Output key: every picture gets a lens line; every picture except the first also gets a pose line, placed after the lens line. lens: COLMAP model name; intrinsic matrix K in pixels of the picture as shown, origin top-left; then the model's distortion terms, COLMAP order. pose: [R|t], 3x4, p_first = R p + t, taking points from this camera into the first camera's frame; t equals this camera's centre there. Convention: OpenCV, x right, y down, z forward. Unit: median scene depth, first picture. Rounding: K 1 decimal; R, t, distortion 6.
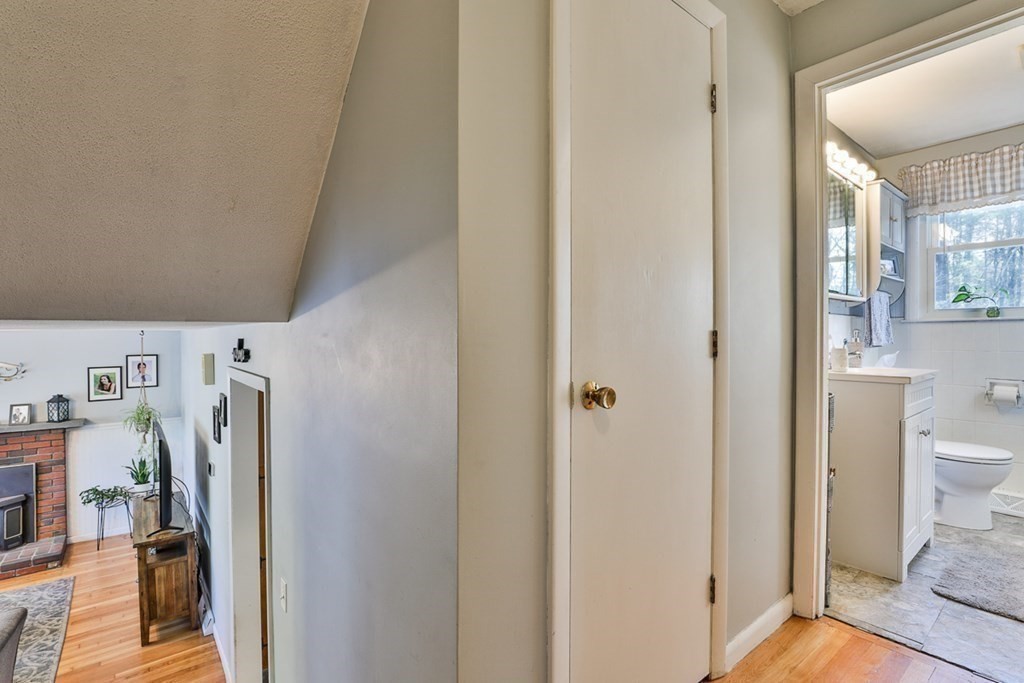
lens RADIAL K [[492.6, 0, 511.0], [0, 492.6, 338.9], [0, 0, 1]] dist [-0.037681, 0.009987]
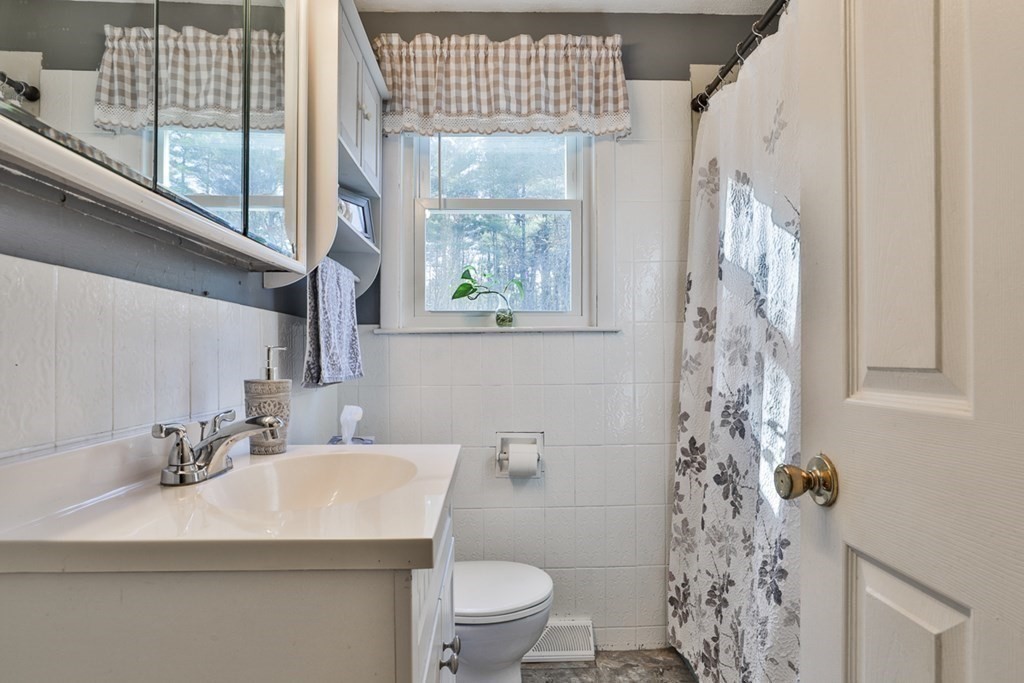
lens RADIAL K [[599.7, 0, 515.7], [0, 599.7, 348.1], [0, 0, 1]] dist [-0.008493, 0.020216]
pose [[0.603320, 0.009553, 0.797442, 0.427094], [0.008549, 0.999793, -0.018444, -0.005783], [-0.797453, 0.017945, 0.603114, 0.543195]]
